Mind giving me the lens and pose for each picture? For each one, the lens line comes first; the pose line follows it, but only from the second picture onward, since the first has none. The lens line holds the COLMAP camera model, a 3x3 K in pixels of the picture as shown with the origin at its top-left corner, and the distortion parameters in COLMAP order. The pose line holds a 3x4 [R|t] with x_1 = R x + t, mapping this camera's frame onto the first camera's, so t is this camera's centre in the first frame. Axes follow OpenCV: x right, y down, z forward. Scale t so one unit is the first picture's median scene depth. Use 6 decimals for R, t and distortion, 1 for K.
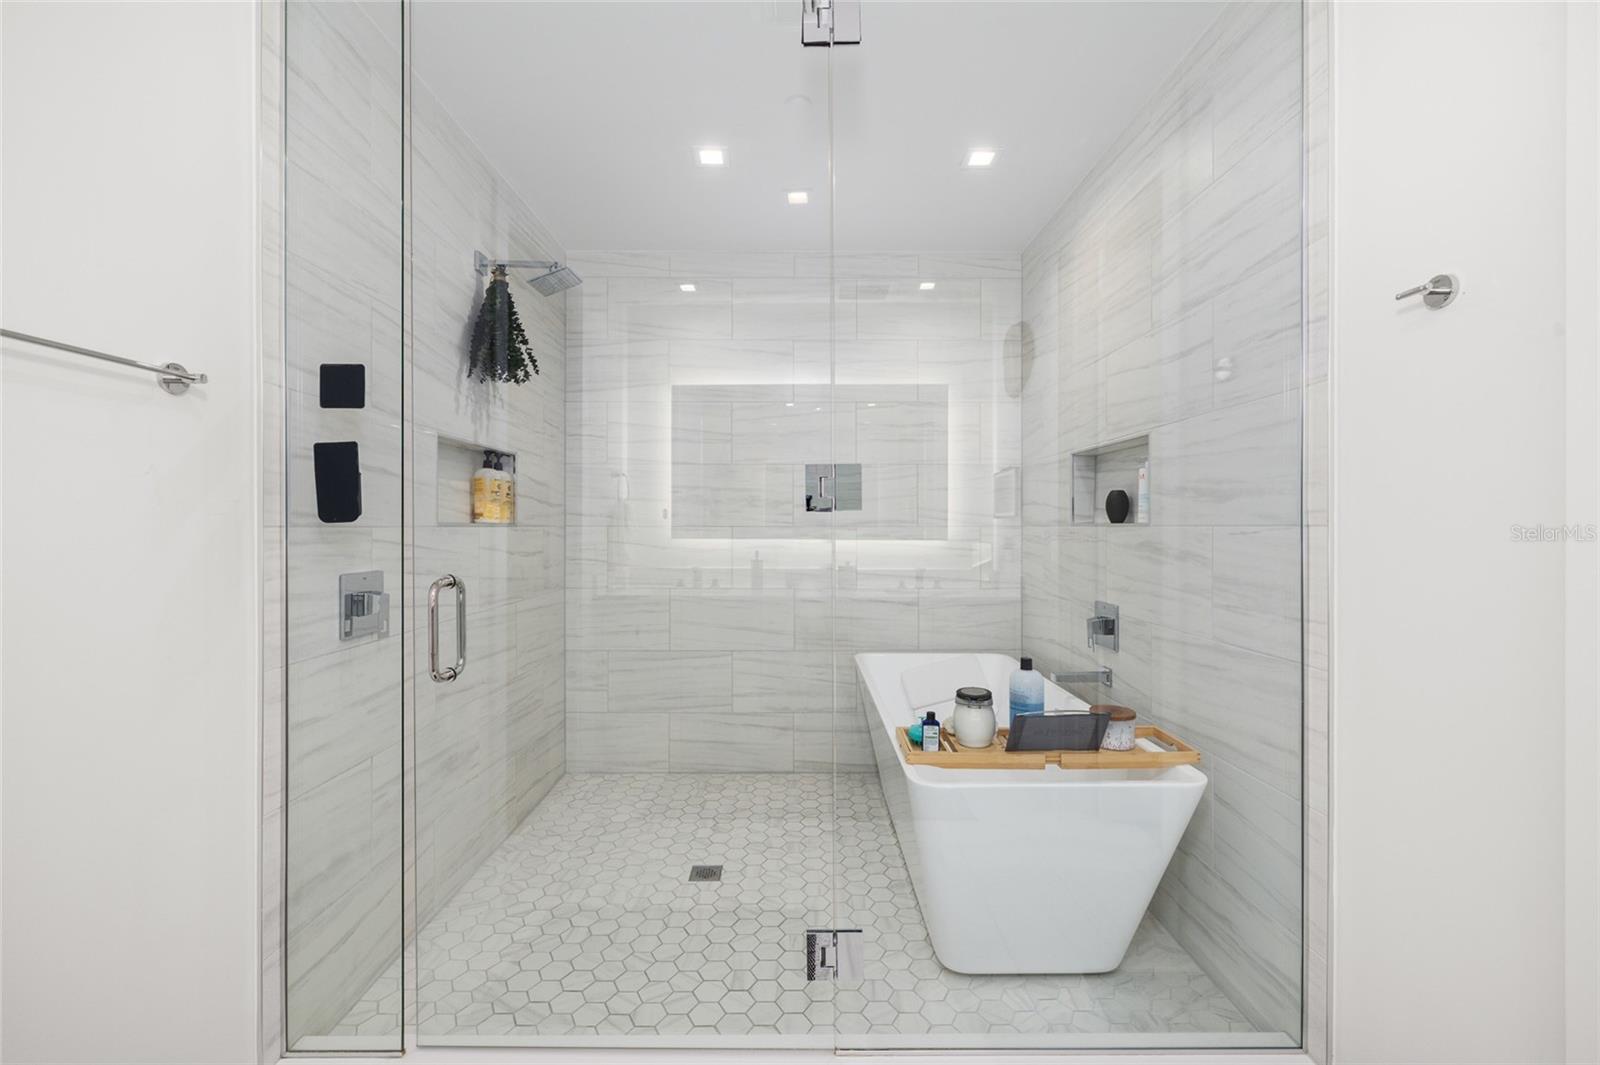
lens RADIAL K [[670.6, 0, 806.9], [0, 670.6, 526.8], [0, 0, 1]] dist [0.001465, 0.000562]
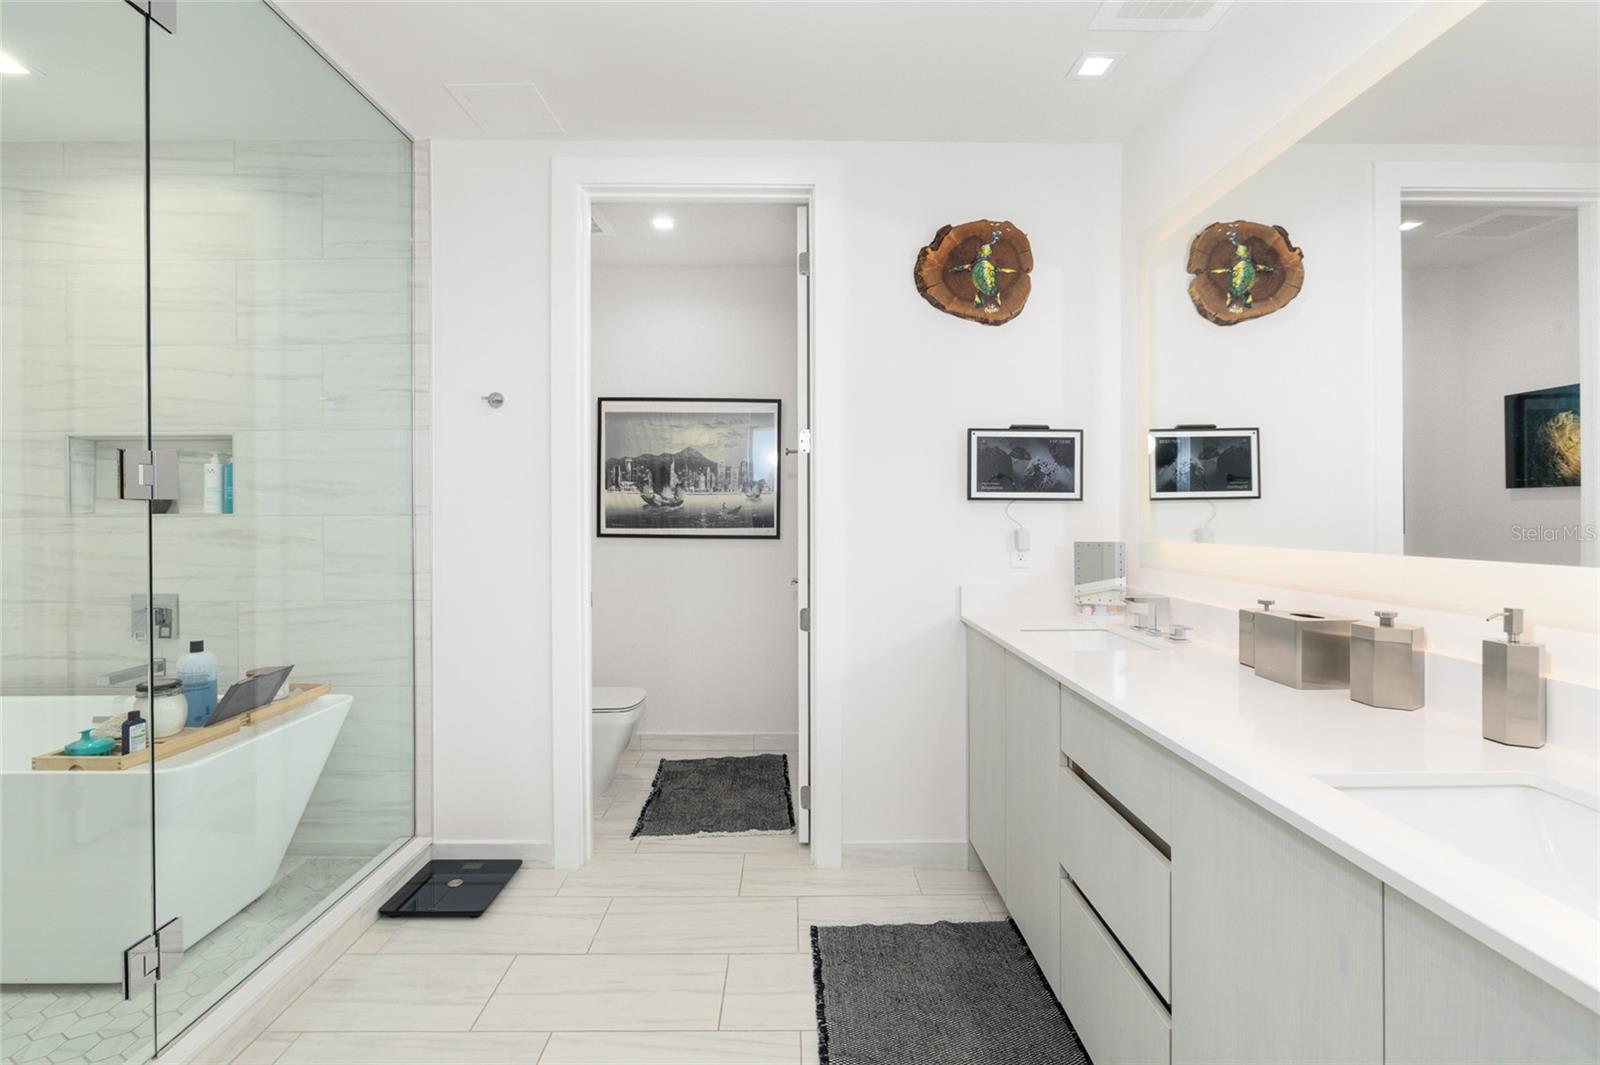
lens RADIAL K [[711.5, 0, 804.0], [0, 711.5, 518.3], [0, 0, 1]] dist [-0.007541, 0.002038]
pose [[-0.006288, -0.004510, 0.999970, -0.734551], [0.006557, 0.999968, 0.004551, 0.003487], [-0.999959, 0.006585, -0.006258, 0.048213]]
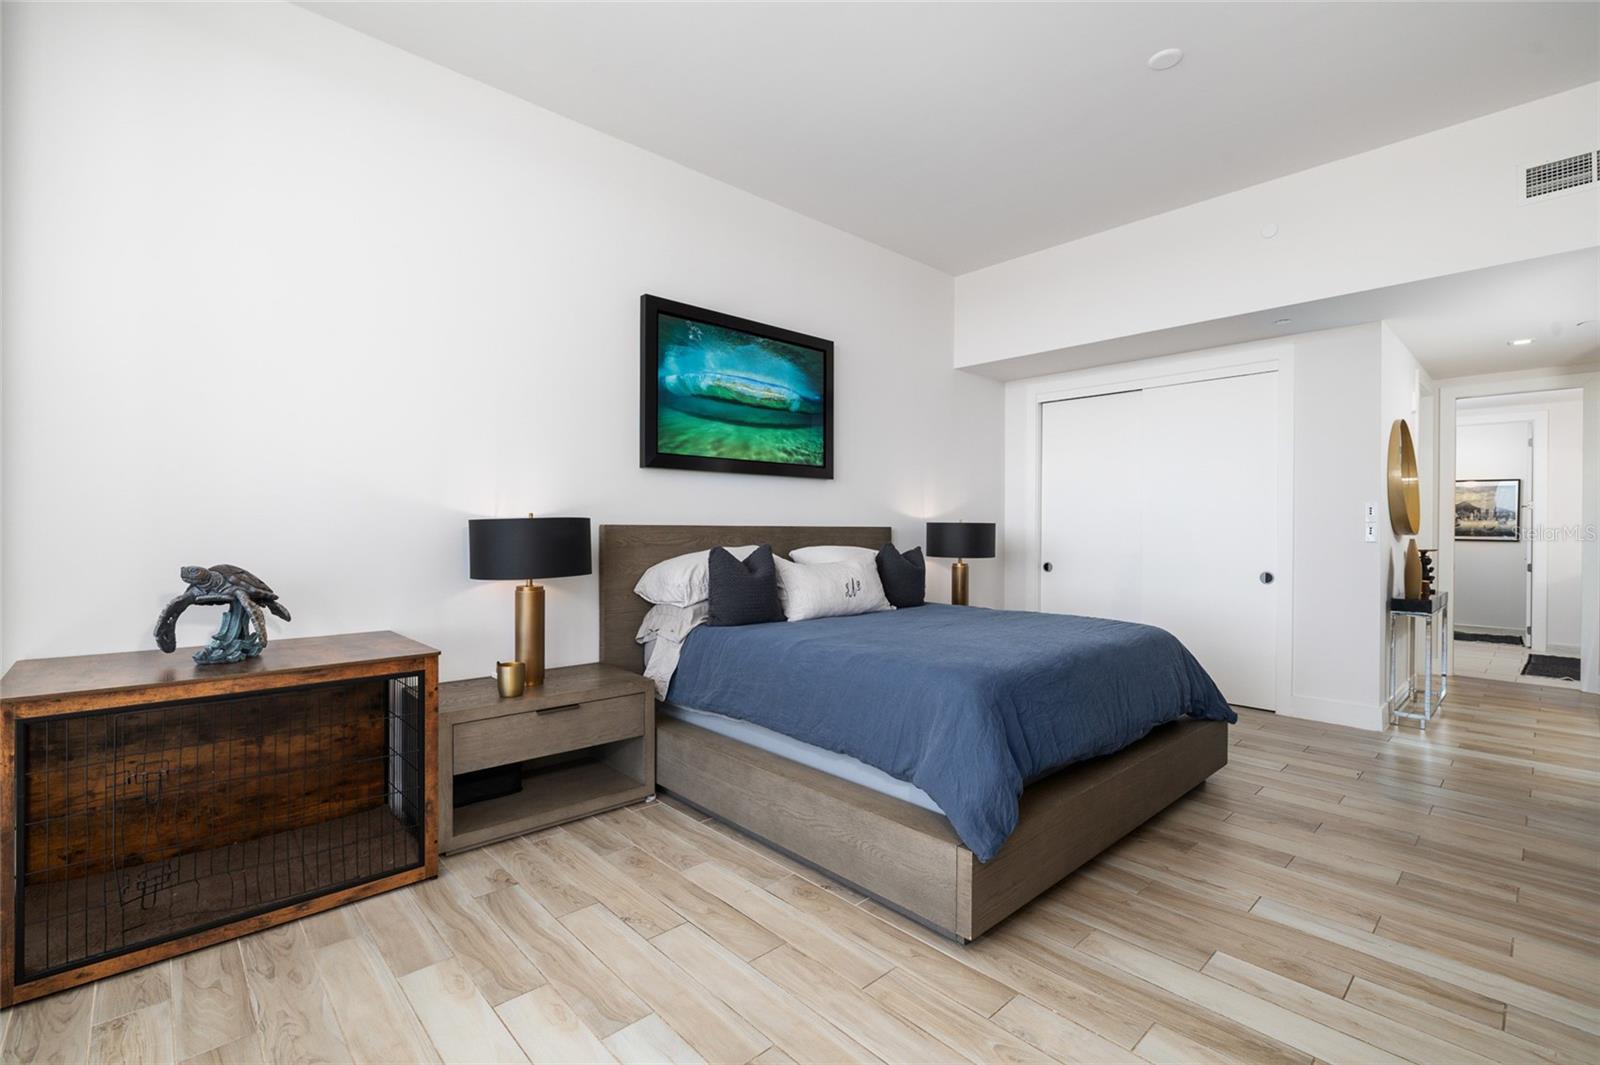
lens RADIAL K [[711.5, 0, 804.5], [0, 711.5, 524.7], [0, 0, 1]] dist [-0.007541, 0.002038]
pose [[0.737864, 0.003964, 0.674938, -4.932930], [-0.002918, 0.999992, -0.002683, -0.011534], [-0.674943, 0.000010, 0.737870, -0.140963]]
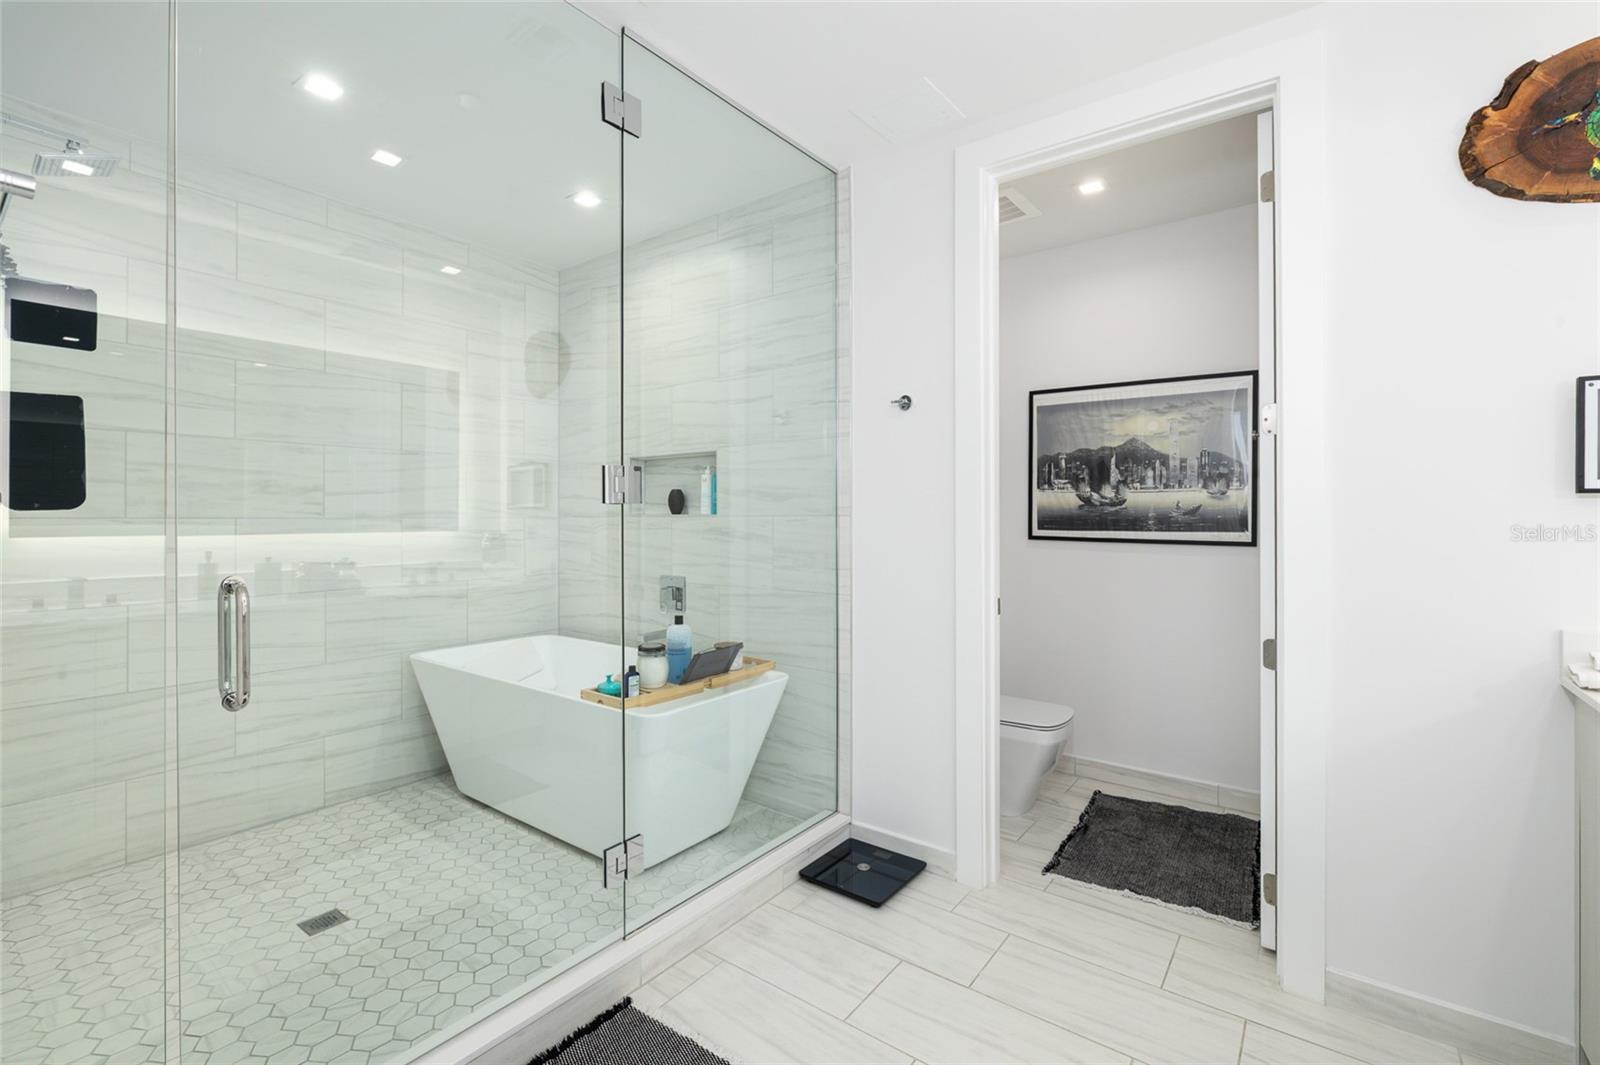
lens RADIAL K [[711.5, 0, 804.2], [0, 711.5, 514.2], [0, 0, 1]] dist [-0.007541, 0.002038]
pose [[0.603830, 0.002063, 0.797110, -0.601331], [0.003713, 0.999979, -0.005400, 0.003170], [-0.797104, 0.006220, 0.603809, -0.046769]]
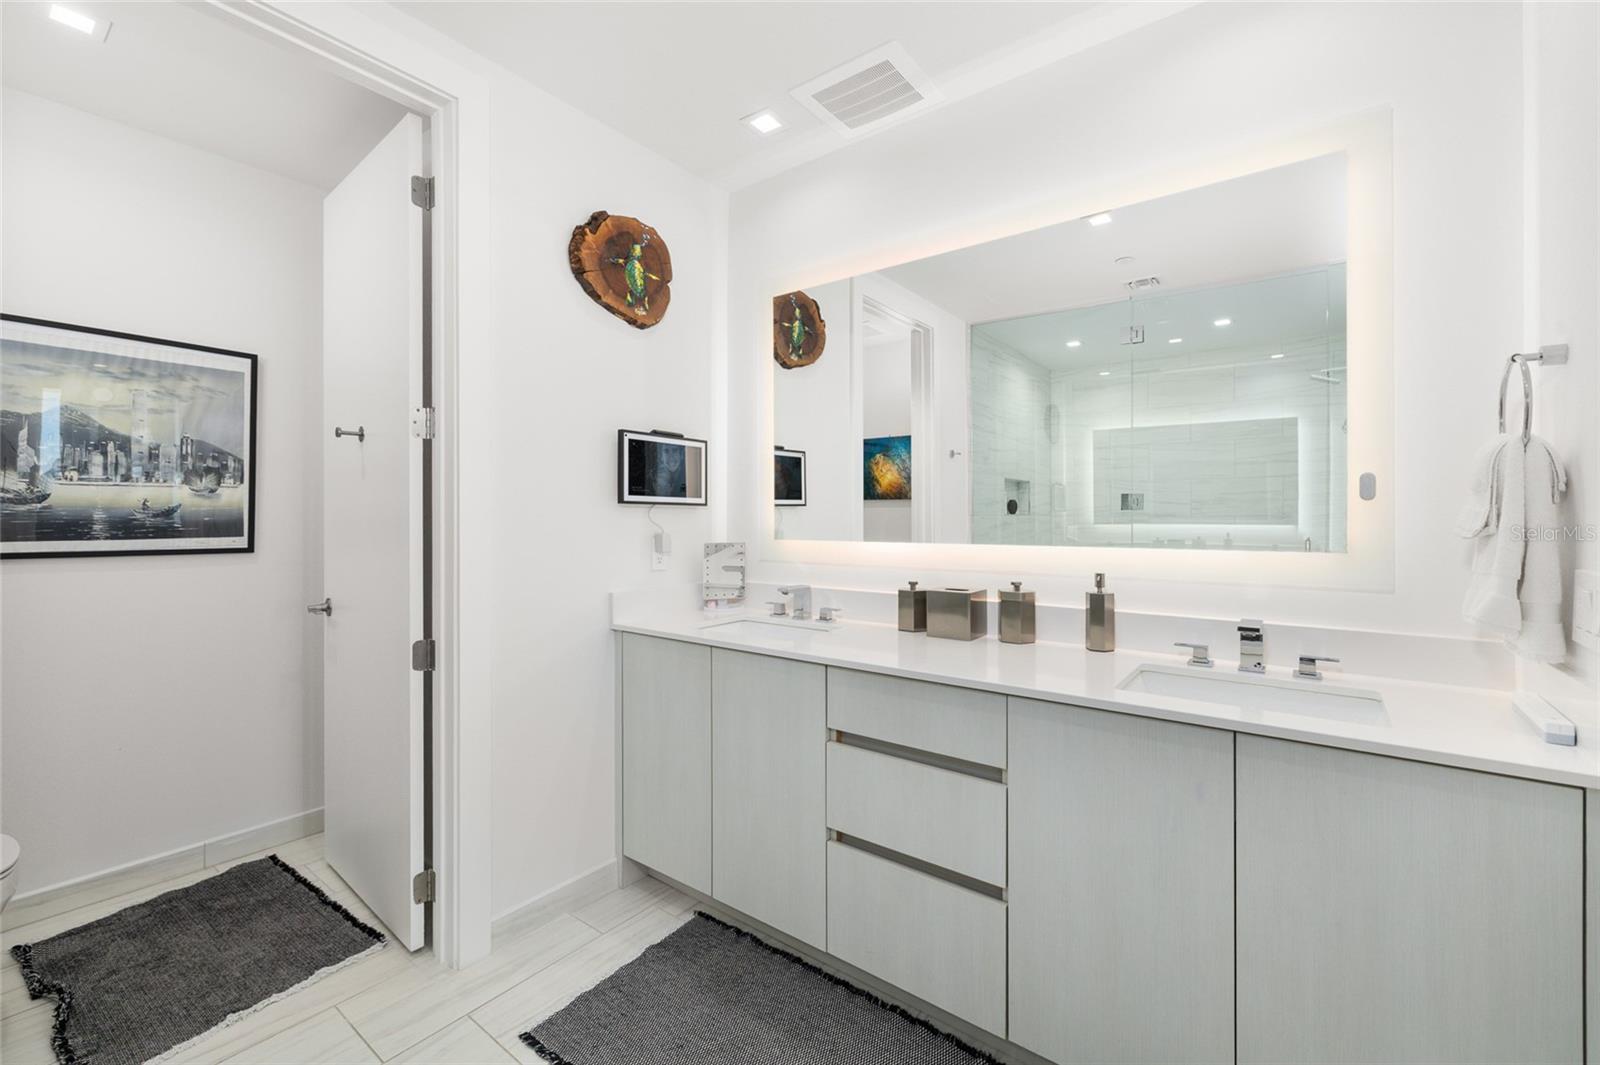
lens RADIAL K [[670.6, 0, 802.3], [0, 670.6, 517.2], [0, 0, 1]] dist [0.001465, 0.000562]
pose [[-0.788630, -0.001428, 0.614866, -0.413135], [0.003453, 0.999971, 0.006751, -0.004913], [-0.614858, 0.007447, -0.788603, 0.480377]]
